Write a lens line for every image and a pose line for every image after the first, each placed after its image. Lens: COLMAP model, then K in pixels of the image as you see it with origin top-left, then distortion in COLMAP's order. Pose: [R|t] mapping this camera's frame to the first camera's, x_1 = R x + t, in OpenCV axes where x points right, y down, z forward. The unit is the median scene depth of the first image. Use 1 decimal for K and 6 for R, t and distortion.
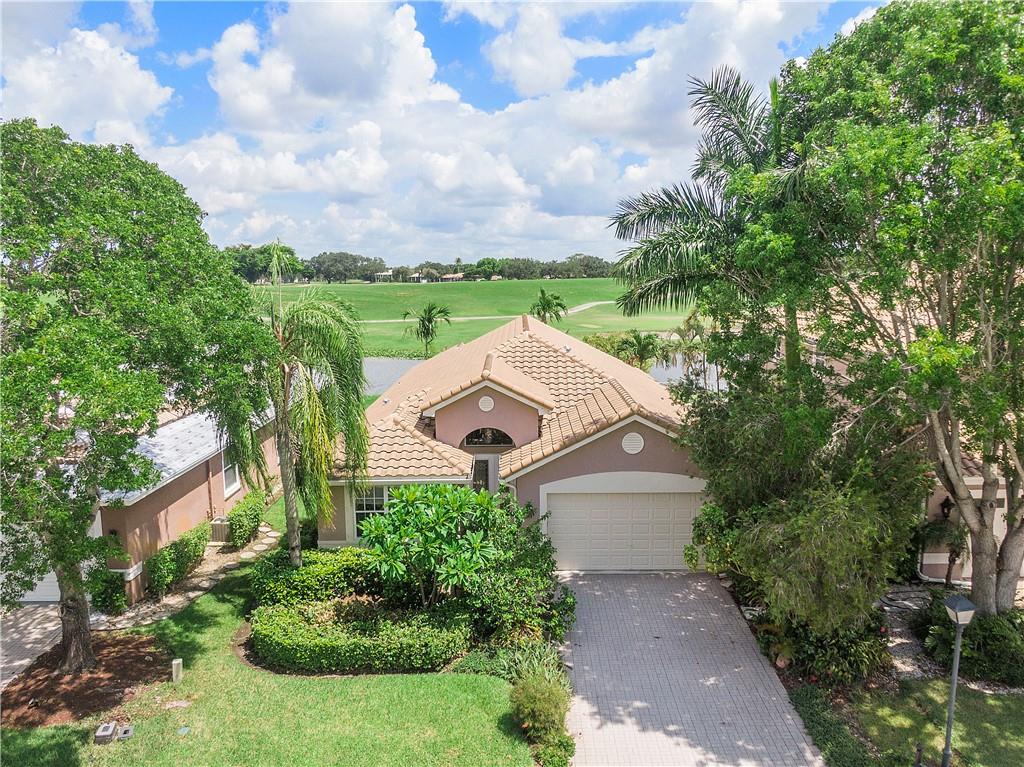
lens RADIAL K [[752.4, 0, 512.0], [0, 752.4, 383.5], [0, 0, 1]] dist [0.008487, -0.008357]
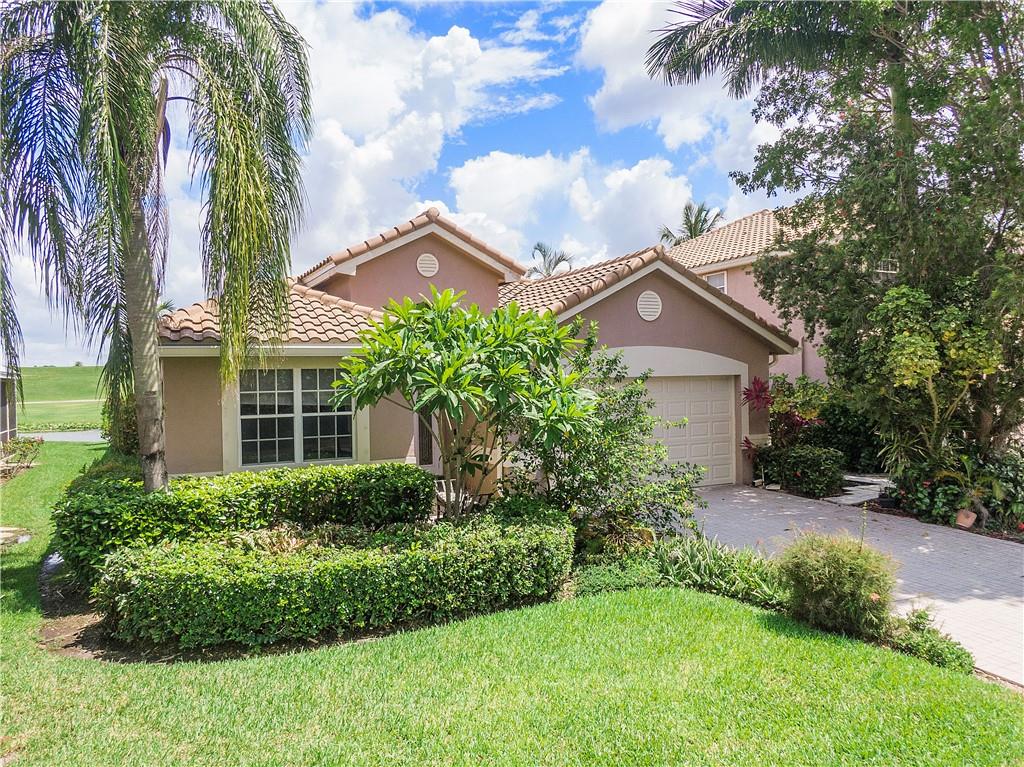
lens RADIAL K [[752.4, 0, 512.0], [0, 752.4, 383.5], [0, 0, 1]] dist [0.008487, -0.008357]
pose [[0.892432, -0.006600, 0.451134, -0.339861], [0.076808, 0.987520, -0.137495, 0.288301], [-0.444596, 0.157355, 0.881801, 0.504893]]
